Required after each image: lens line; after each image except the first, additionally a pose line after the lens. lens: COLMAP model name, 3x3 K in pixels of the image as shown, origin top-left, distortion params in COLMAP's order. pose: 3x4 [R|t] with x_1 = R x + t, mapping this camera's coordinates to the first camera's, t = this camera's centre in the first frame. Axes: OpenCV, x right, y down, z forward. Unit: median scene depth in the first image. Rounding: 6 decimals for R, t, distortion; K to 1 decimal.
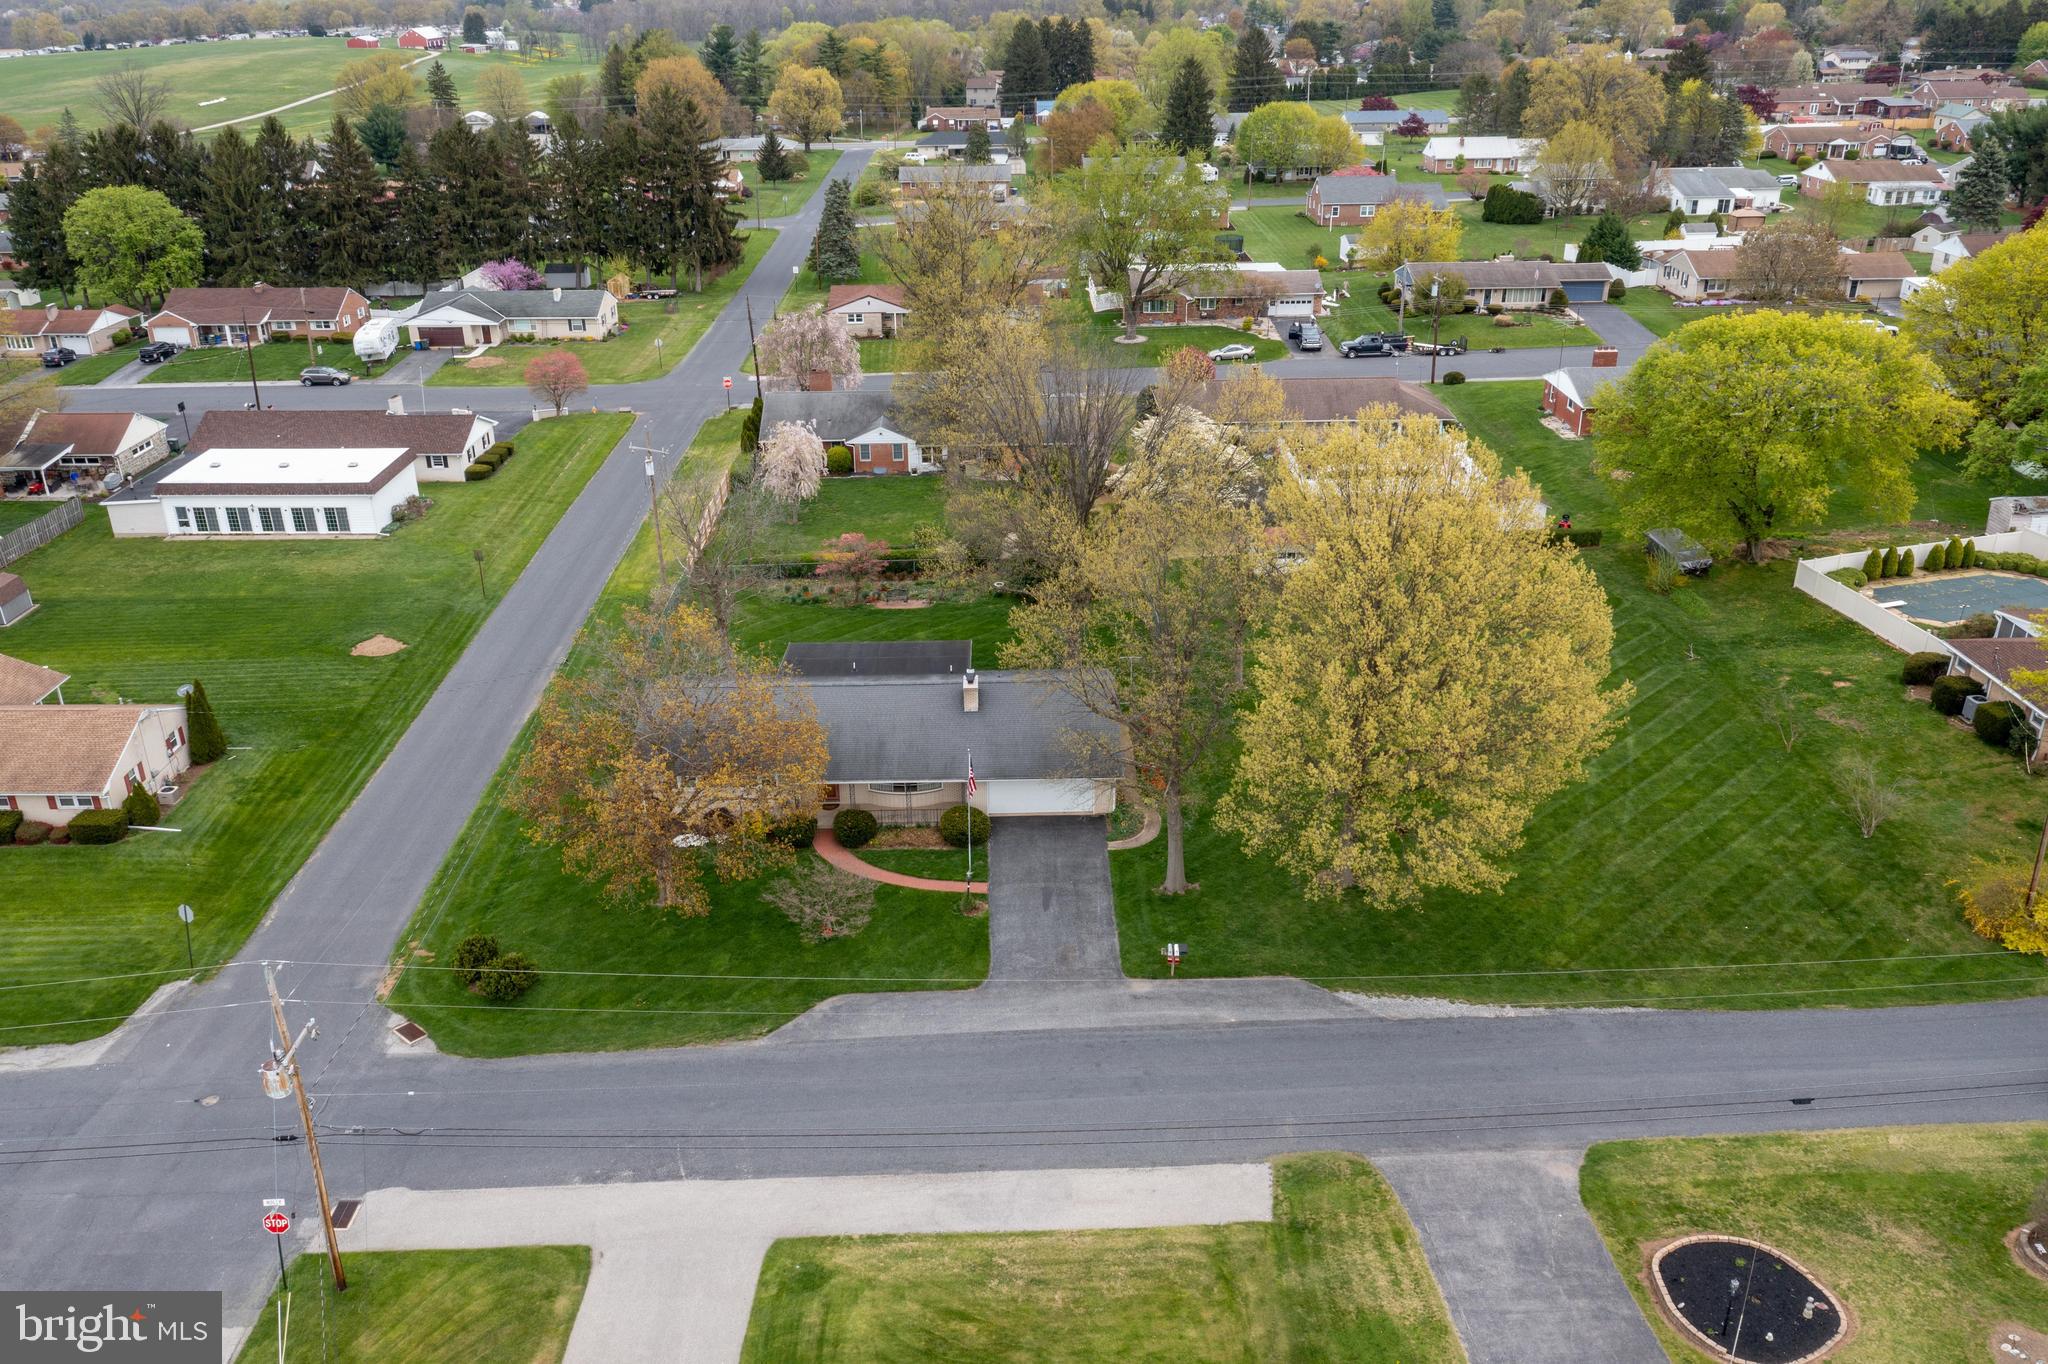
lens RADIAL K [[1595.0, 0, 1024.0], [0, 1595.0, 682.0], [0, 0, 1]] dist [-0.005466, -0.000486]
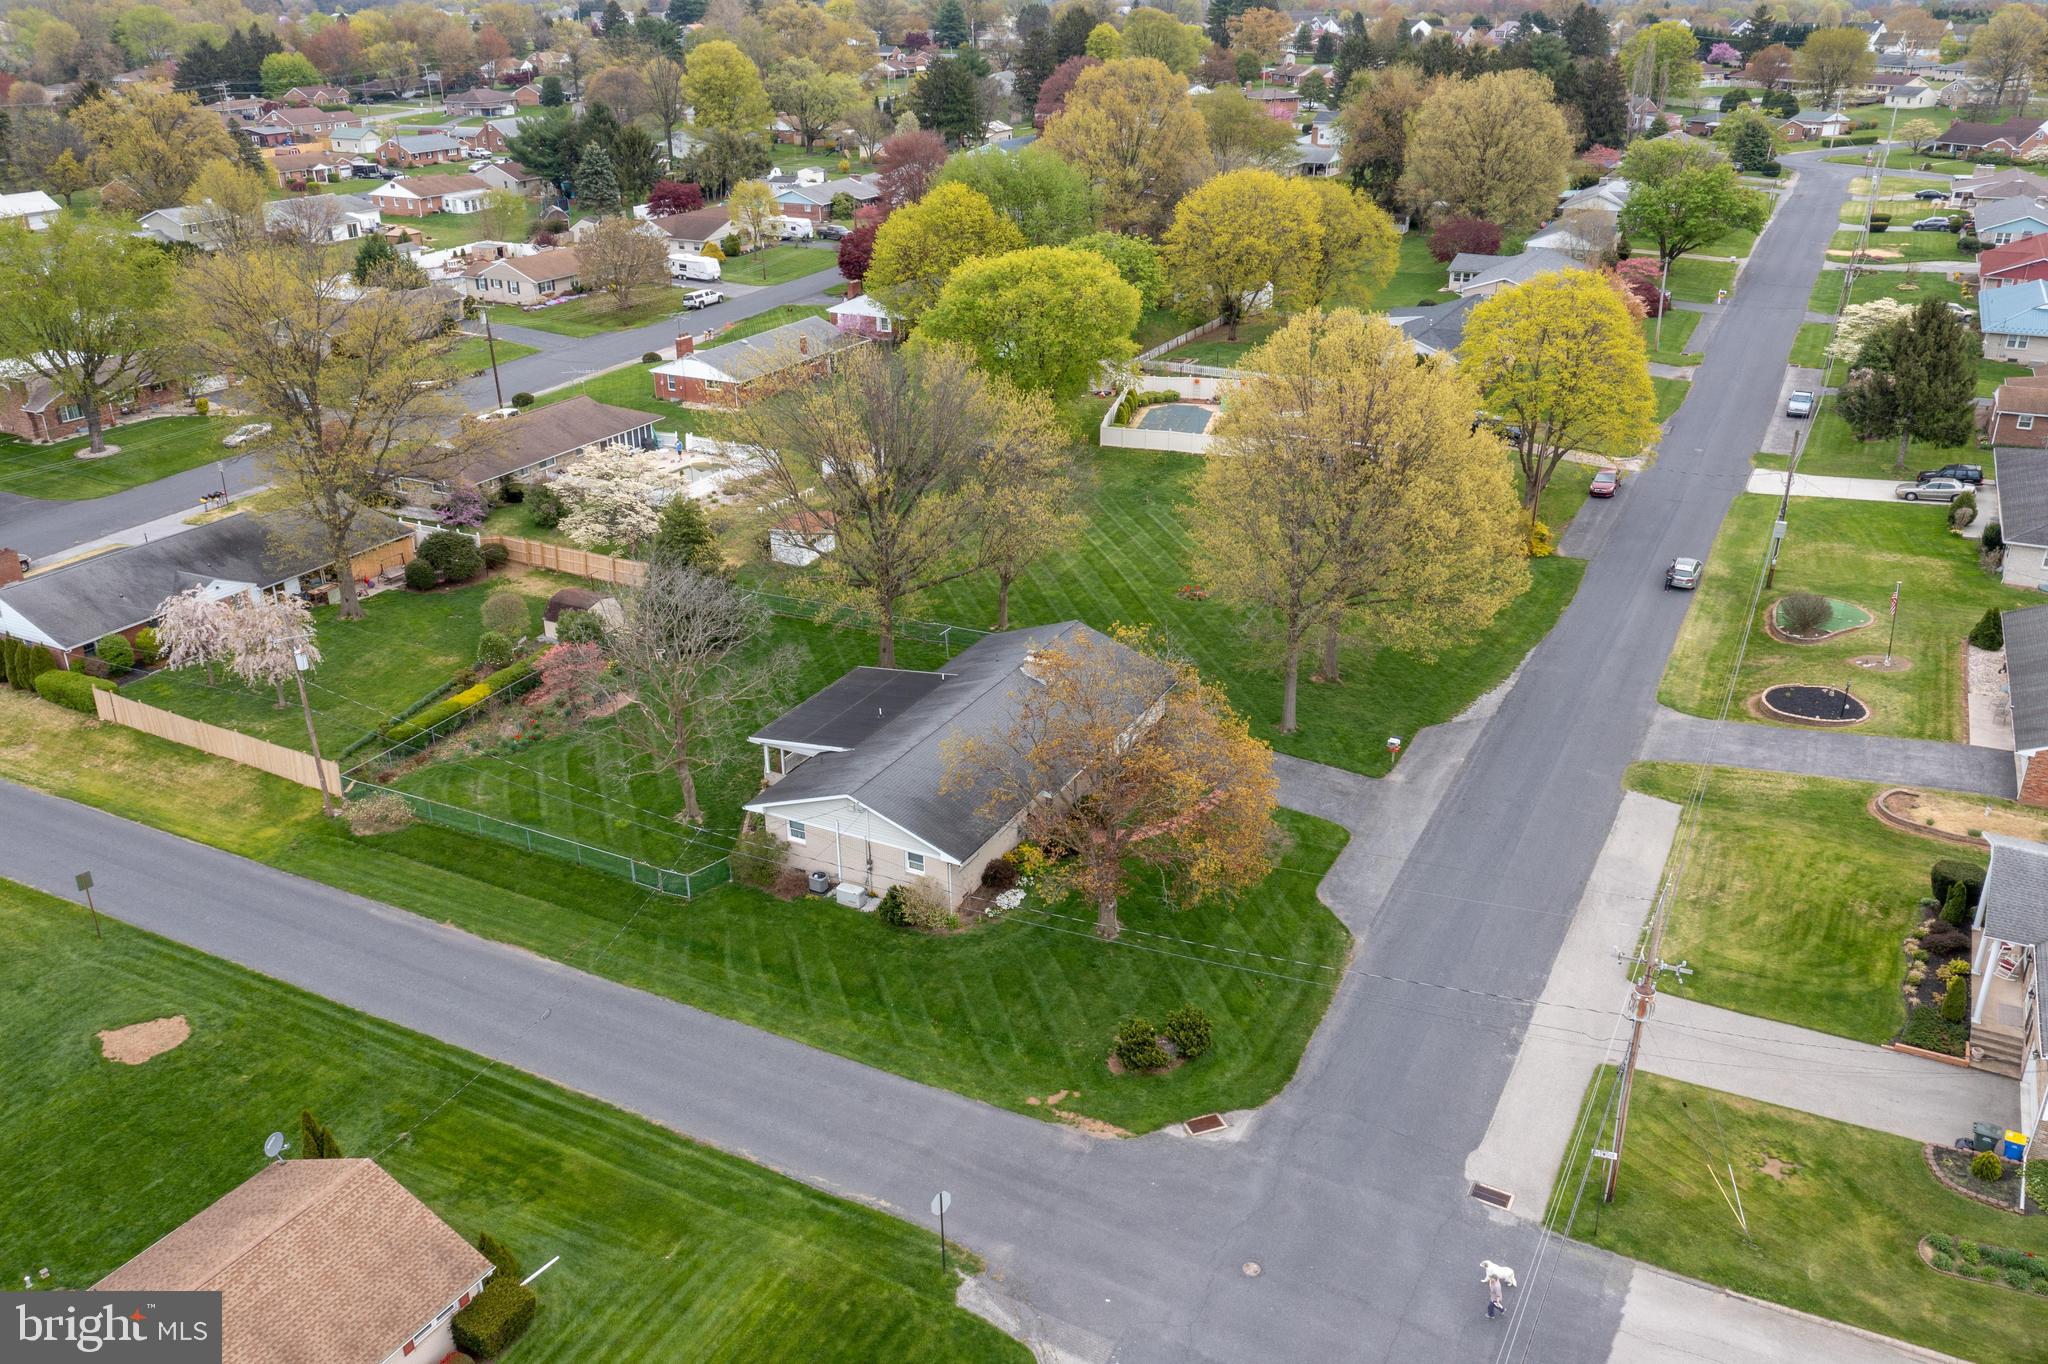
lens RADIAL K [[1595.0, 0, 1024.0], [0, 1595.0, 682.0], [0, 0, 1]] dist [-0.005466, -0.000486]
pose [[0.489599, -0.347084, 0.799891, -1.258627], [0.364703, 0.914778, 0.173707, -0.245604], [-0.792013, 0.206676, 0.574456, 0.582734]]
